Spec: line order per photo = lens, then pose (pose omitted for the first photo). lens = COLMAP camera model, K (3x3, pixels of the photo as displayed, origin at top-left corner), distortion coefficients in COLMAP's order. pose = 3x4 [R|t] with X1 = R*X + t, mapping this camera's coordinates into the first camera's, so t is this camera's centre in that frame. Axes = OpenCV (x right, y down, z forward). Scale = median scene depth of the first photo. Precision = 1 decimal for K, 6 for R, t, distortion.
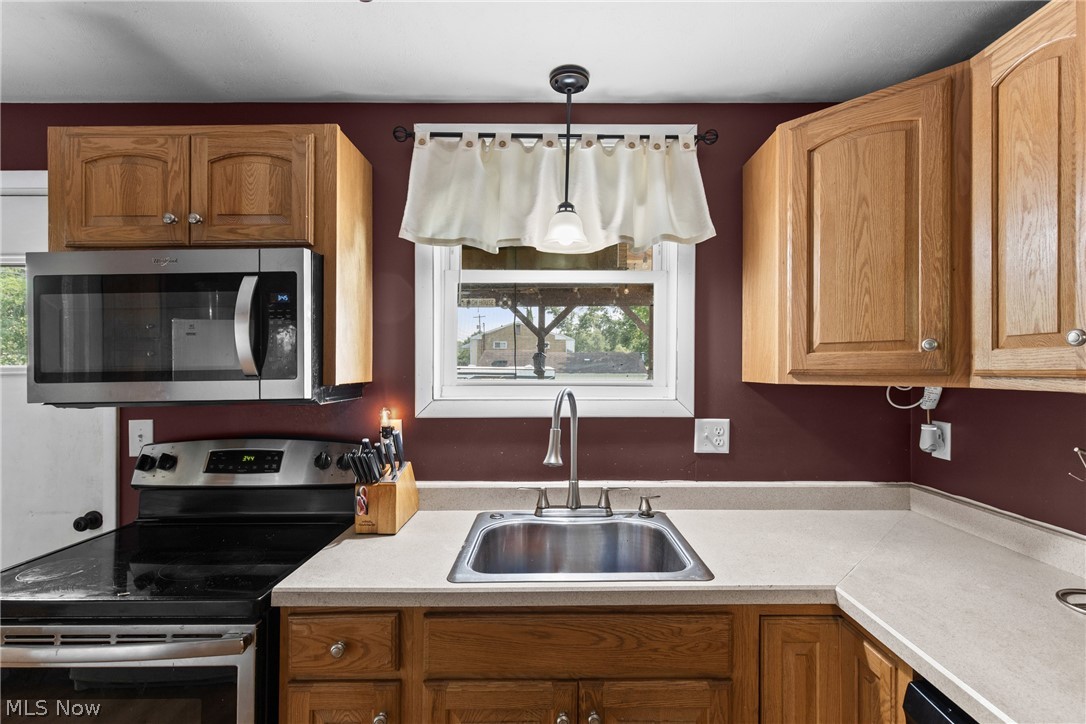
lens RADIAL K [[489.4, 0, 534.9], [0, 489.4, 363.5], [0, 0, 1]] dist [0.004449, -0.000544]
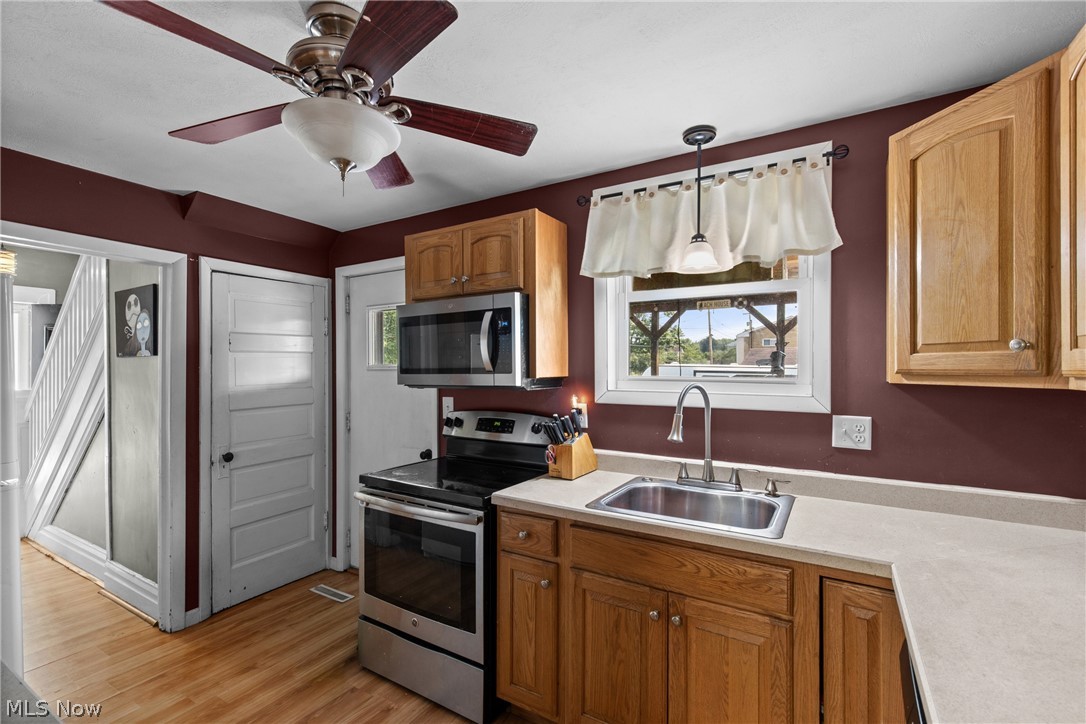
lens RADIAL K [[489.4, 0, 538.2], [0, 489.4, 371.5], [0, 0, 1]] dist [0.004449, -0.000544]
pose [[0.845112, 0.008305, -0.534525, 0.423938], [0.001997, 0.999823, 0.018693, -0.004538], [0.534586, -0.016865, 0.844946, -0.299149]]
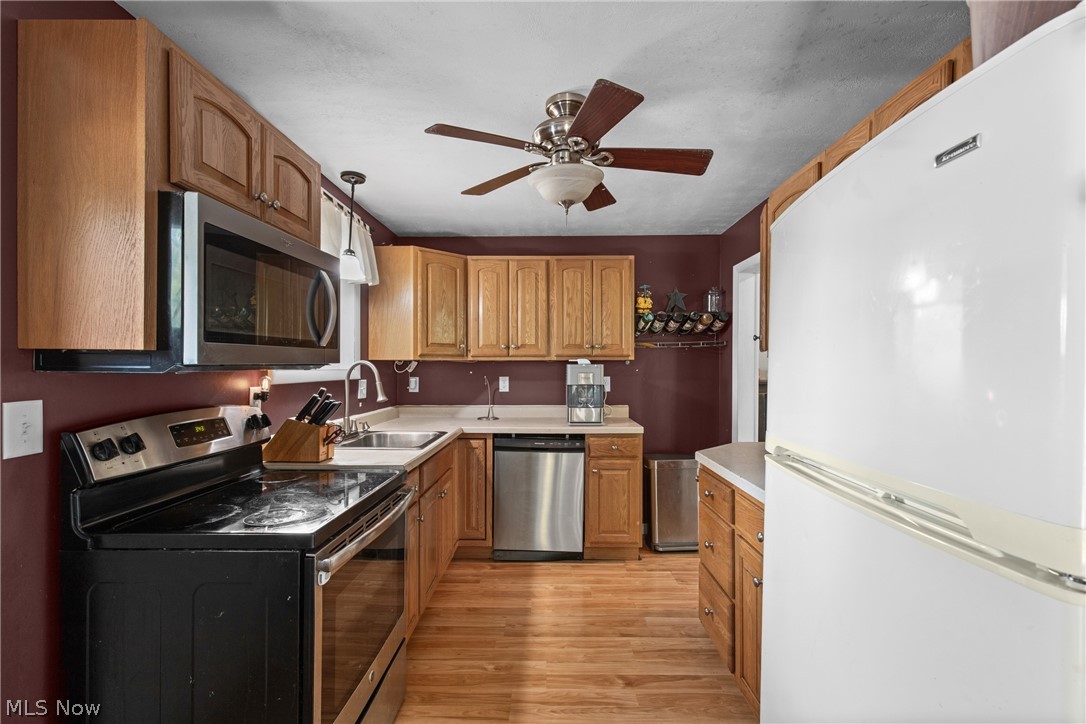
lens RADIAL K [[489.4, 0, 543.3], [0, 489.4, 362.5], [0, 0, 1]] dist [0.004449, -0.000544]
pose [[0.025846, 0.010651, 0.999609, -1.775384], [-0.013589, 0.999855, -0.010303, 0.071813], [-0.999574, -0.013317, 0.025987, 0.337667]]
